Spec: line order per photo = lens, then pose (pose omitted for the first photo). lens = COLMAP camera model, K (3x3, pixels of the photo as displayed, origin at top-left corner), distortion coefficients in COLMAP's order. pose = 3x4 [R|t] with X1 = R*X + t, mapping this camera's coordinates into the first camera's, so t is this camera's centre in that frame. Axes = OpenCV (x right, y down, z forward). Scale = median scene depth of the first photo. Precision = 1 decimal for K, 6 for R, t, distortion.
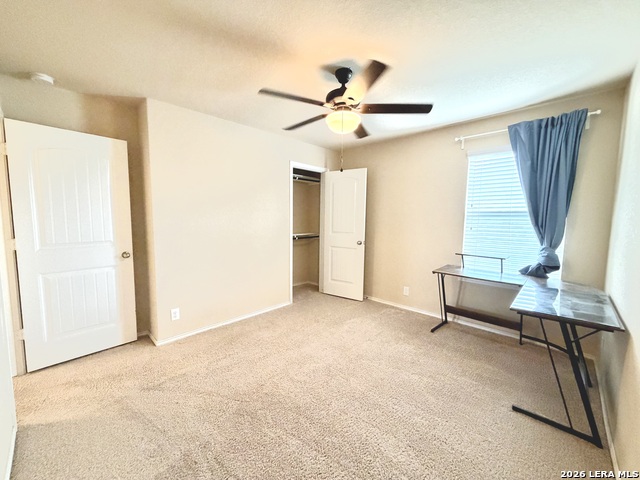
lens RADIAL K [[256.0, 0, 321.7], [0, 256.0, 241.7], [0, 0, 1]] dist [-0.000854, 0.000838]
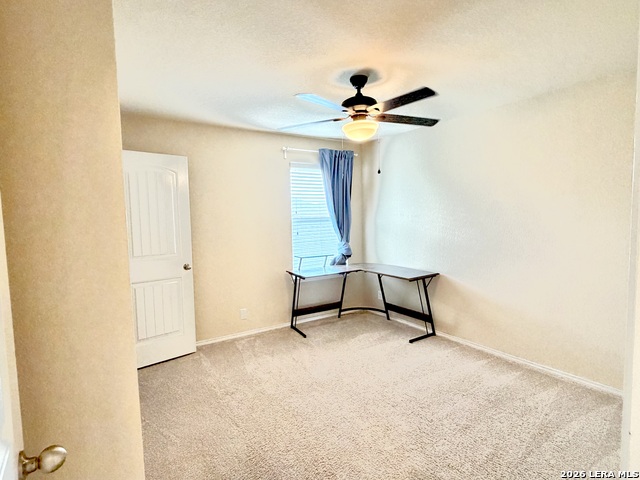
lens RADIAL K [[340.6, 0, 323.1], [0, 340.6, 242.3], [0, 0, 1]] dist [0.000245, -0.000074]
pose [[0.222299, -0.093994, 0.970437, -0.882763], [0.114222, 0.990999, 0.069821, -0.113649], [-0.968265, 0.095324, 0.231034, 0.624621]]
